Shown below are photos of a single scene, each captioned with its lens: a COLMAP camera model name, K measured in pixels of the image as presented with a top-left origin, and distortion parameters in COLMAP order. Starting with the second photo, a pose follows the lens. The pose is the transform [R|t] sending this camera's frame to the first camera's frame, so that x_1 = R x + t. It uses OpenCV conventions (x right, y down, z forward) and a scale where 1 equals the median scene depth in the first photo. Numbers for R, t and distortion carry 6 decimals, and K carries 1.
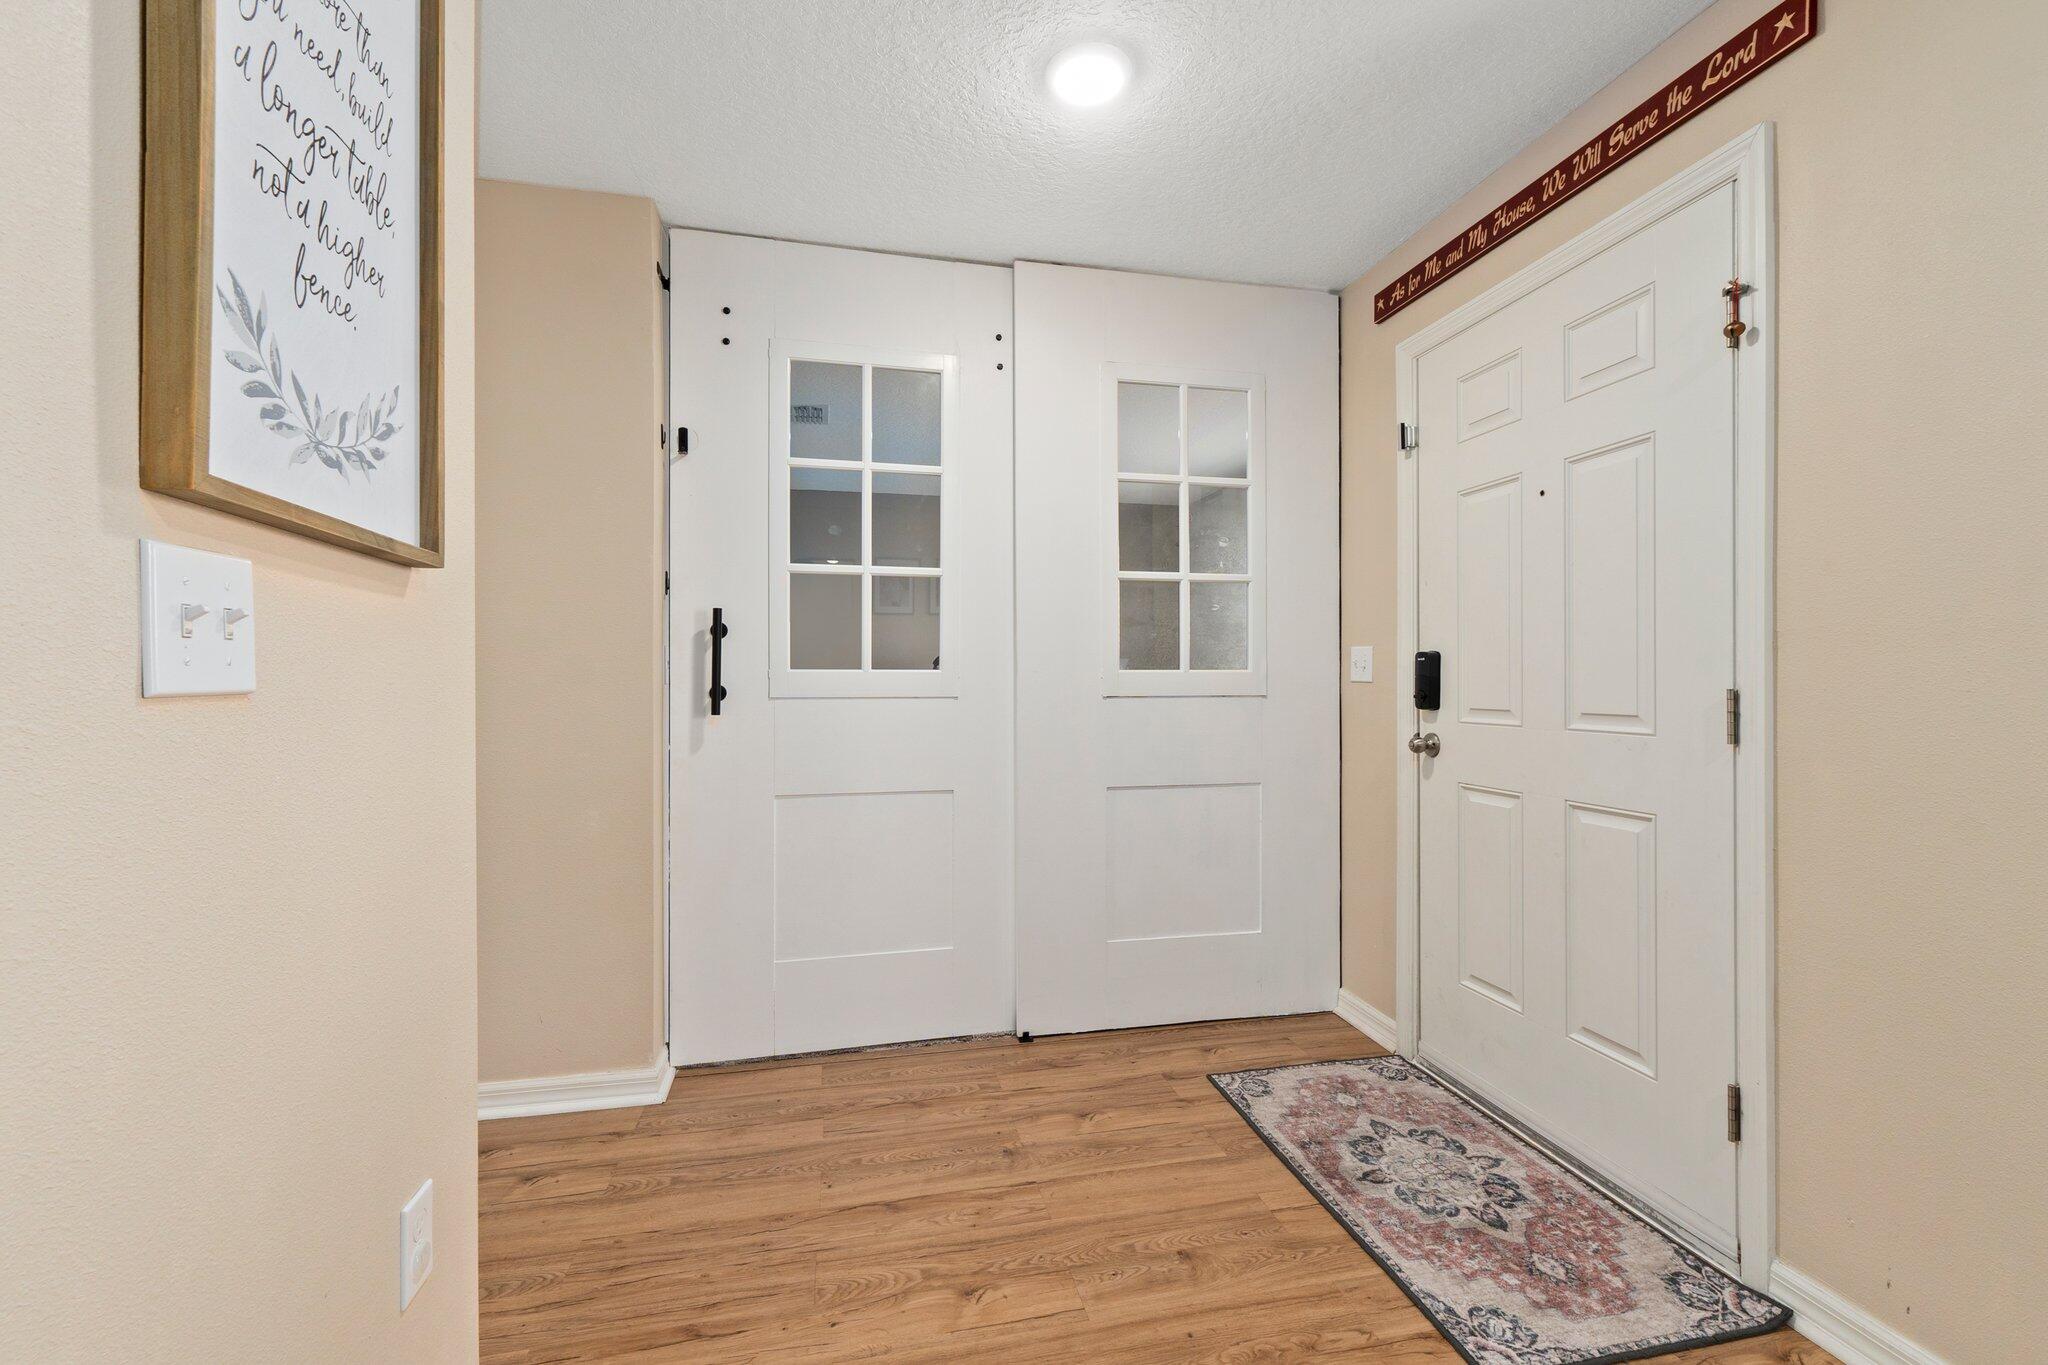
lens RADIAL K [[864.8, 0, 1027.3], [0, 864.8, 677.5], [0, 0, 1]] dist [0.012060, -0.003382]
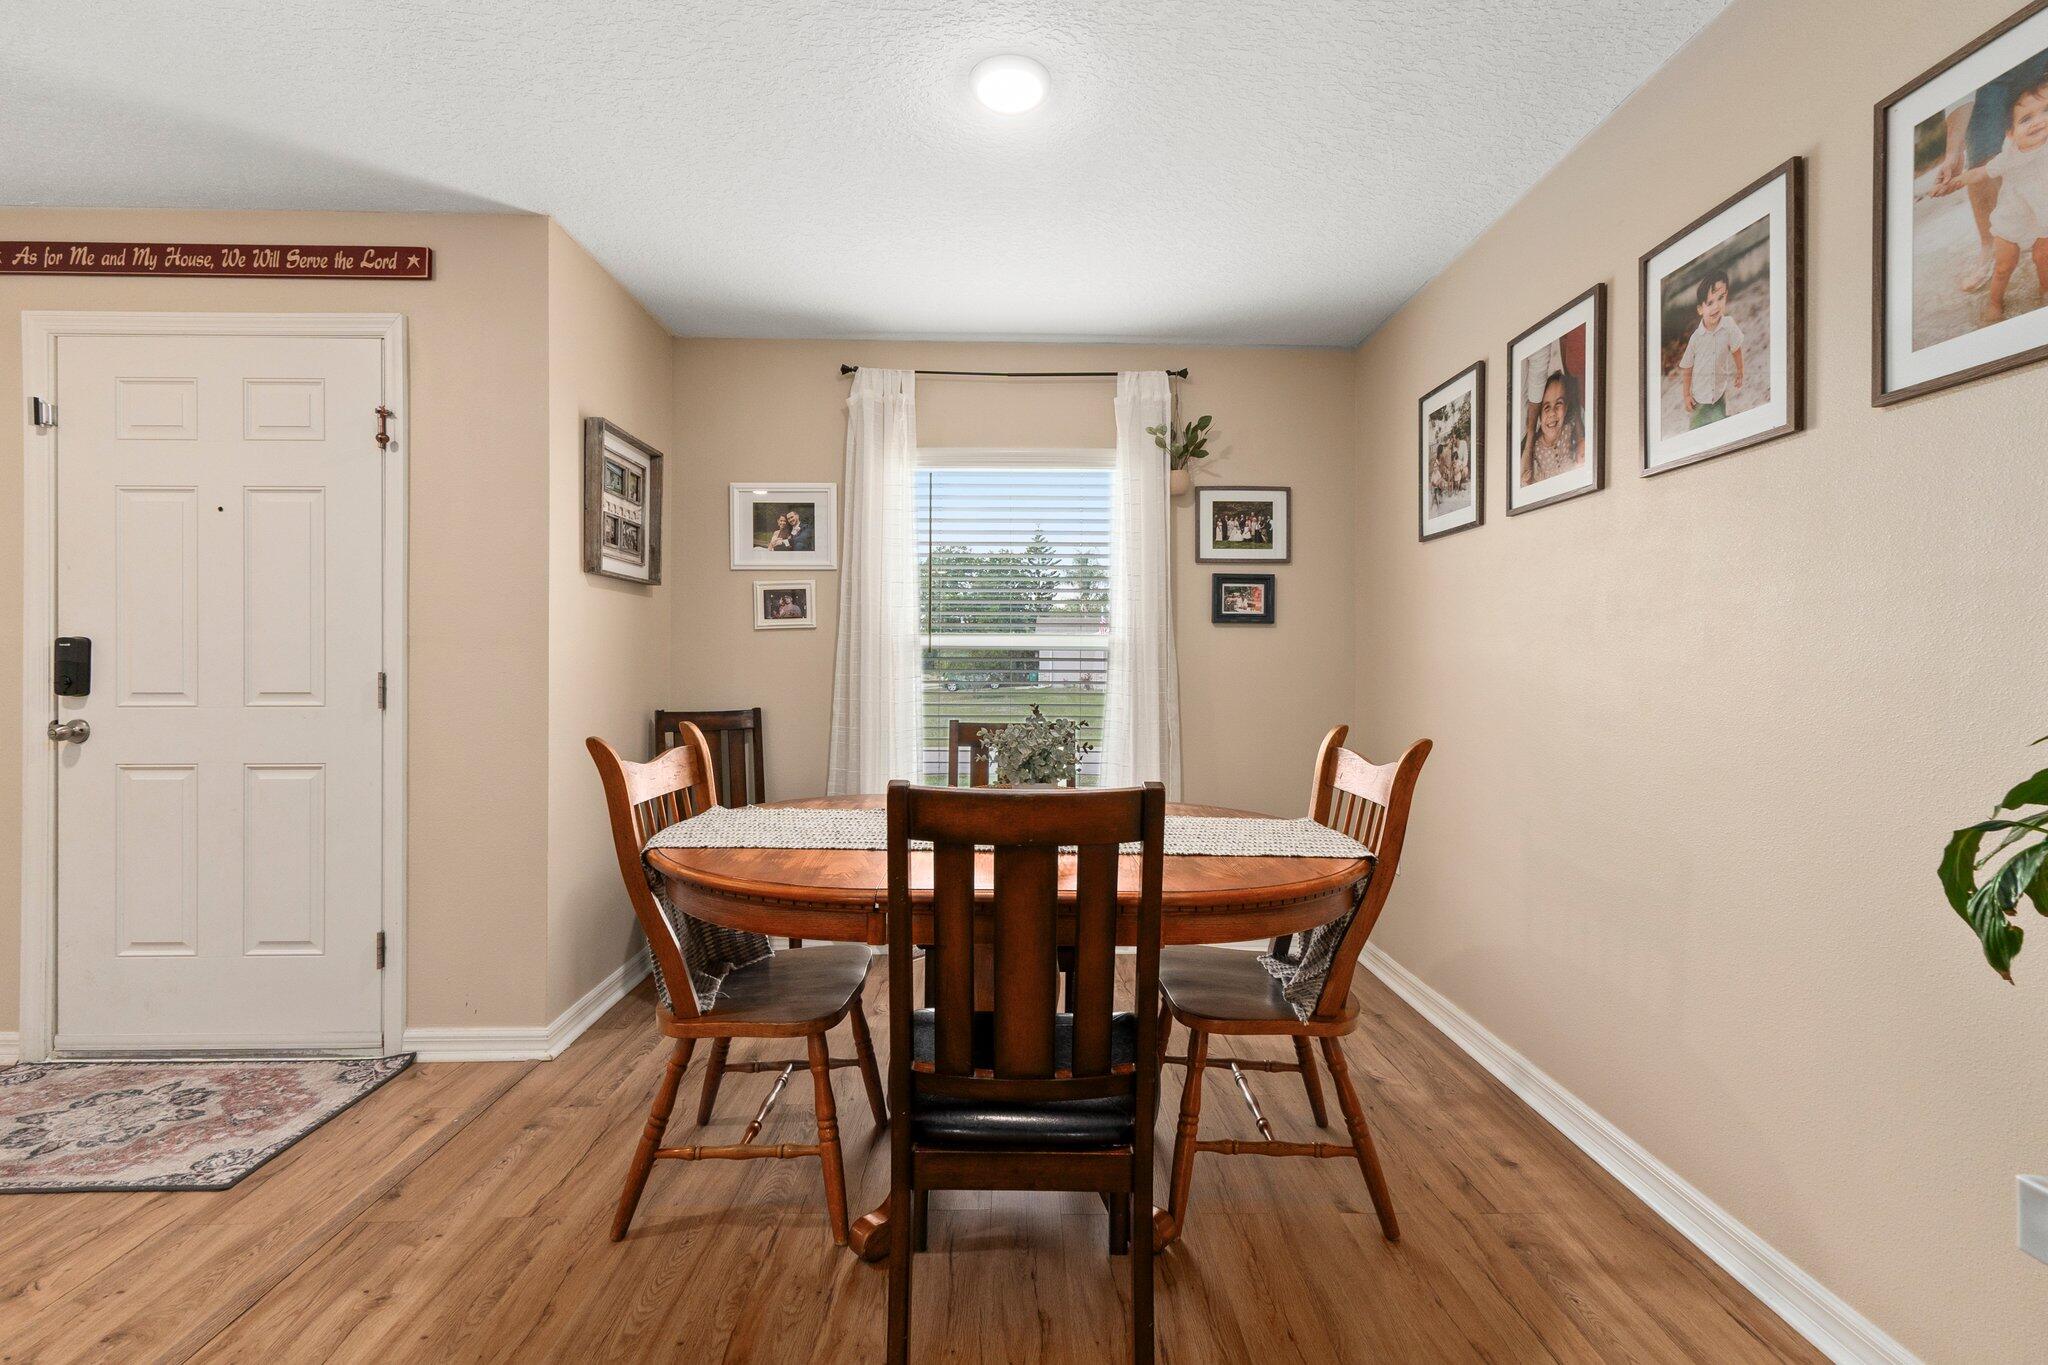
lens RADIAL K [[873.4, 0, 1025.0], [0, 873.4, 673.9], [0, 0, 1]] dist [0.002350, -0.000744]
pose [[0.190753, -0.001226, 0.981637, -0.414643], [-0.004926, 0.999985, 0.002207, 0.005974], [-0.981626, -0.005257, 0.190744, -0.346085]]
